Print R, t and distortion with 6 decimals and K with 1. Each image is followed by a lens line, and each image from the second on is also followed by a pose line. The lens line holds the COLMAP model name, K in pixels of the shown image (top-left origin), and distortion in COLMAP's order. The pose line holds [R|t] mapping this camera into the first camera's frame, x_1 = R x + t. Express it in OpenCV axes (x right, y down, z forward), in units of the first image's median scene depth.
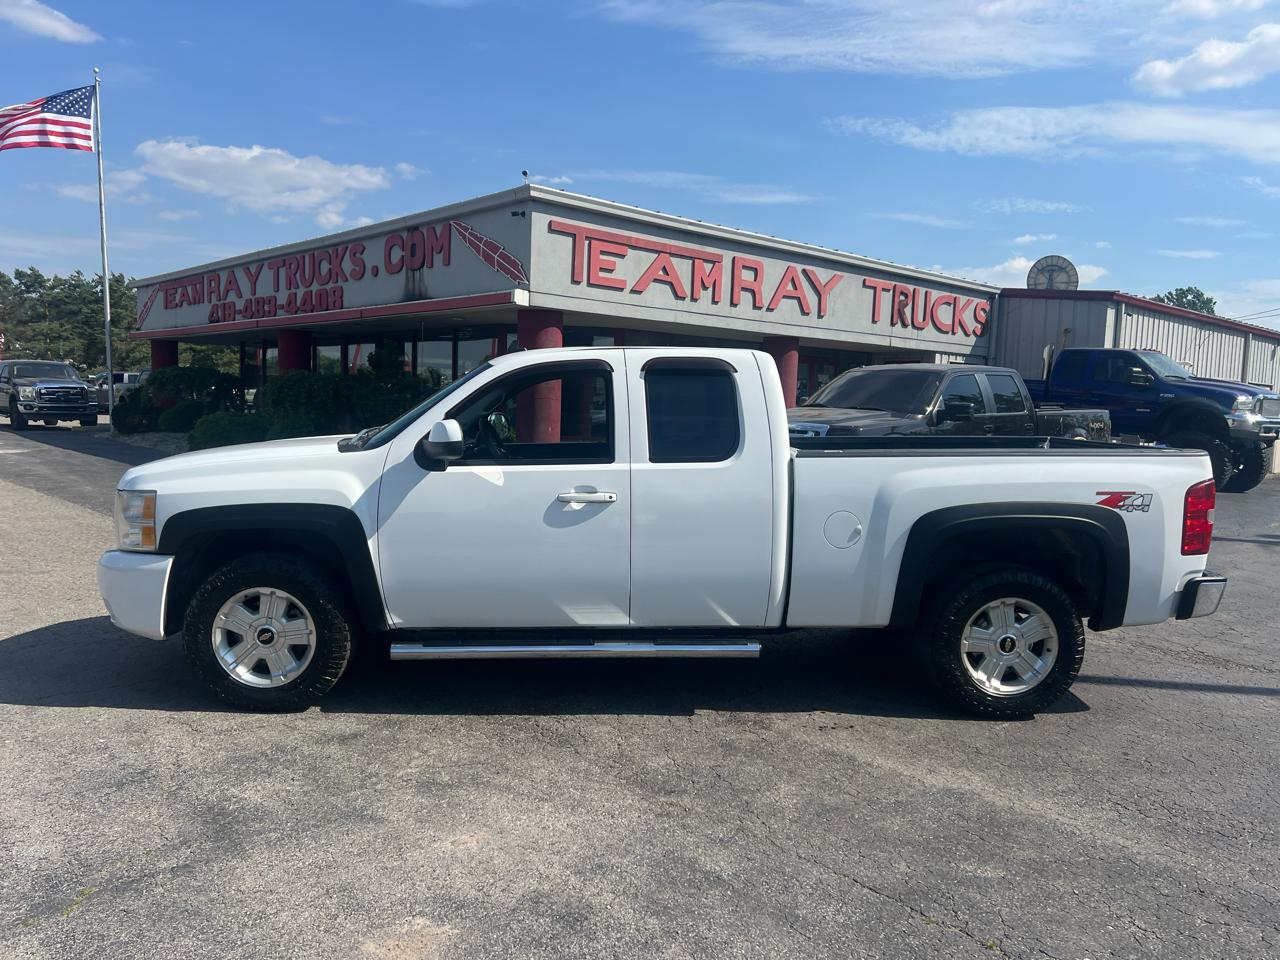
lens RADIAL K [[957.1, 0, 642.4], [0, 957.1, 470.0], [0, 0, 1]] dist [0.051765, -0.071567]
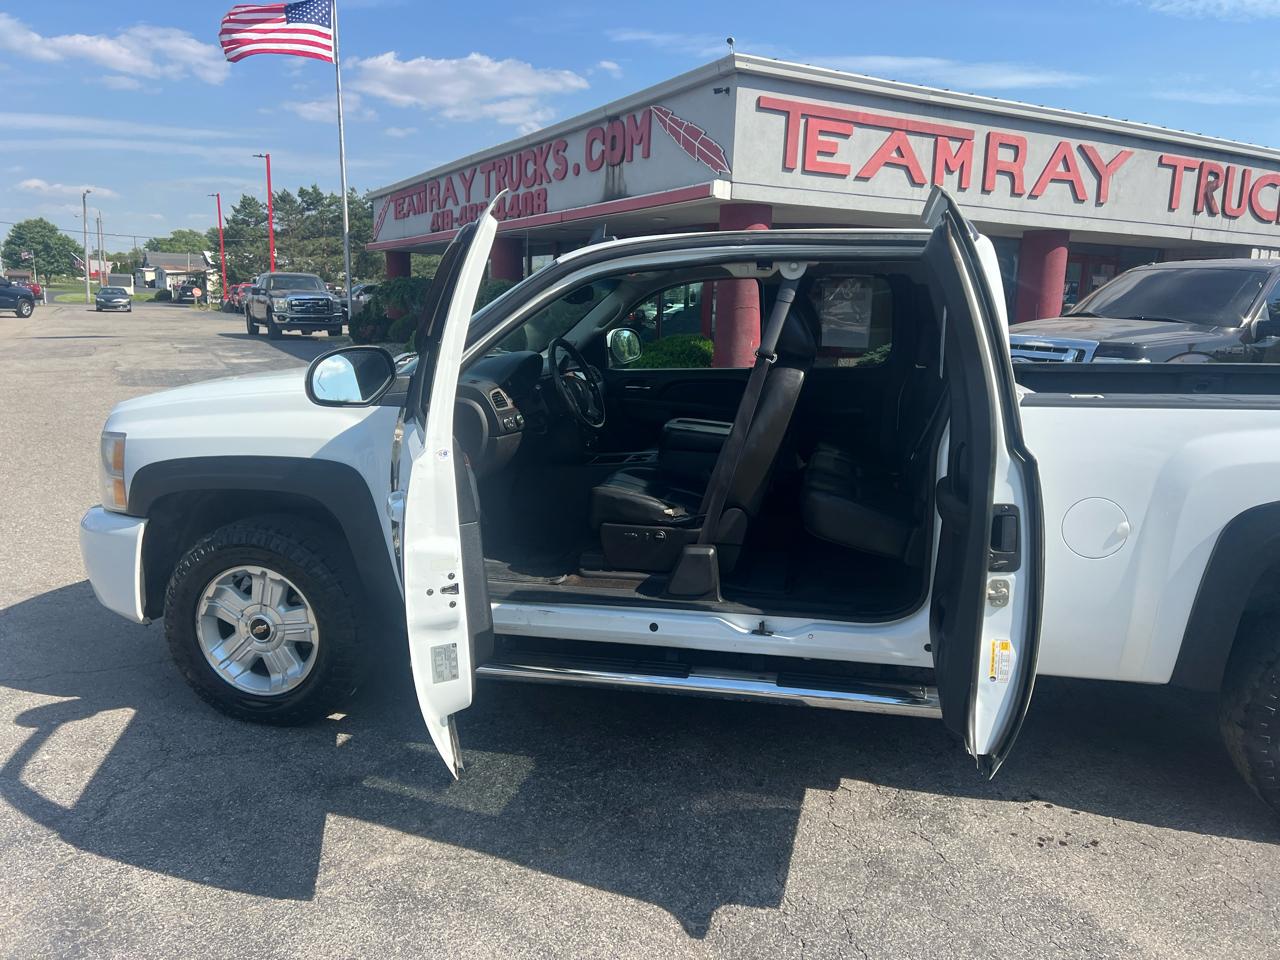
lens RADIAL K [[957.1, 0, 642.4], [0, 957.1, 470.0], [0, 0, 1]] dist [0.051765, -0.071567]
pose [[0.968227, 0.037769, -0.247204, 0.024137], [-0.014537, 0.995358, 0.095137, -0.008260], [0.249650, -0.088520, 0.964282, 0.105260]]
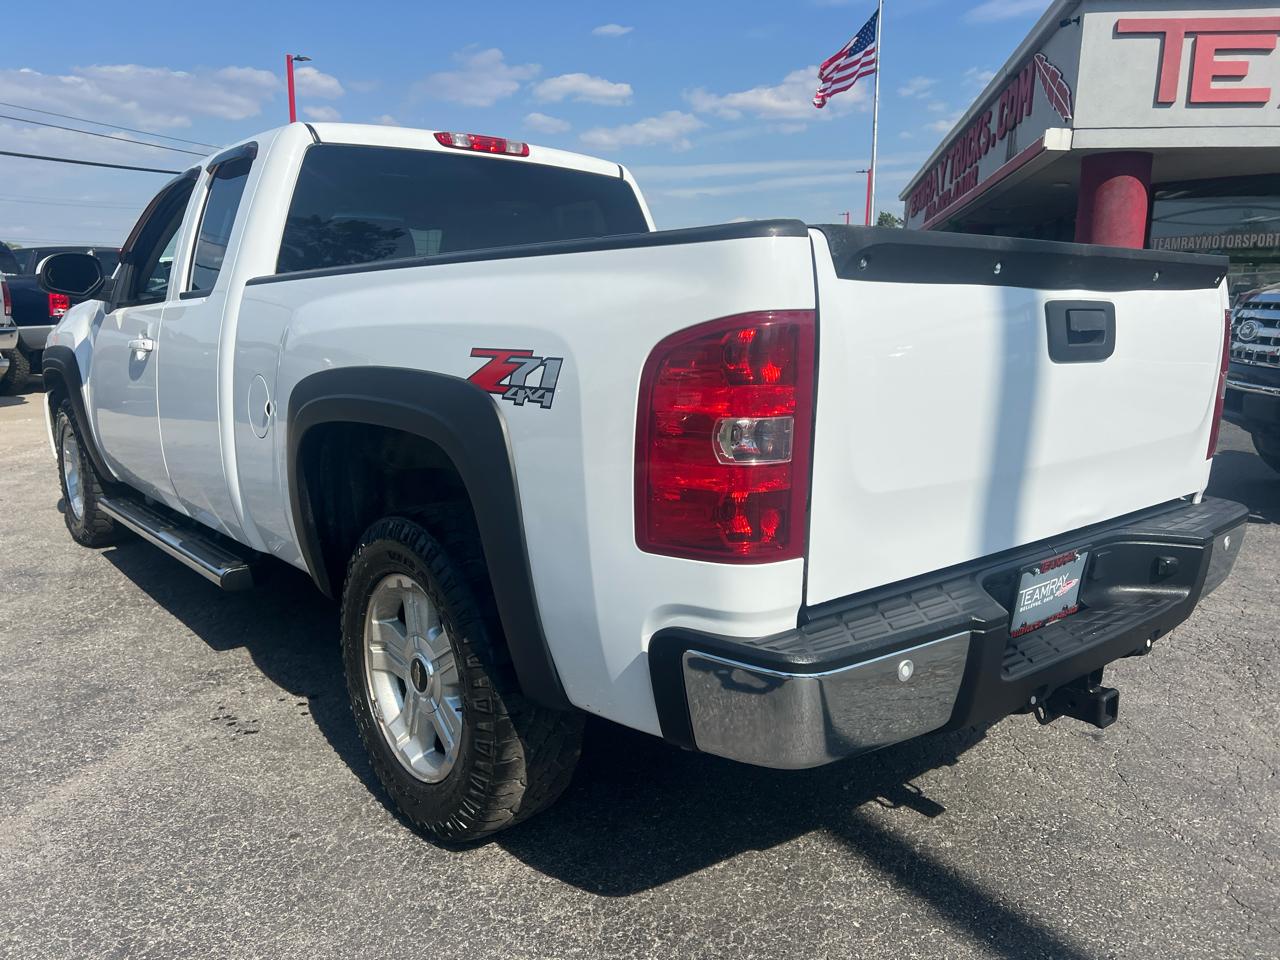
lens RADIAL K [[957.1, 0, 642.4], [0, 957.1, 470.0], [0, 0, 1]] dist [0.051765, -0.071567]
pose [[0.600947, 0.110380, -0.791630, 0.250466], [-0.047214, 0.993591, 0.102699, 0.008801], [0.797893, -0.024341, 0.602308, 0.252719]]
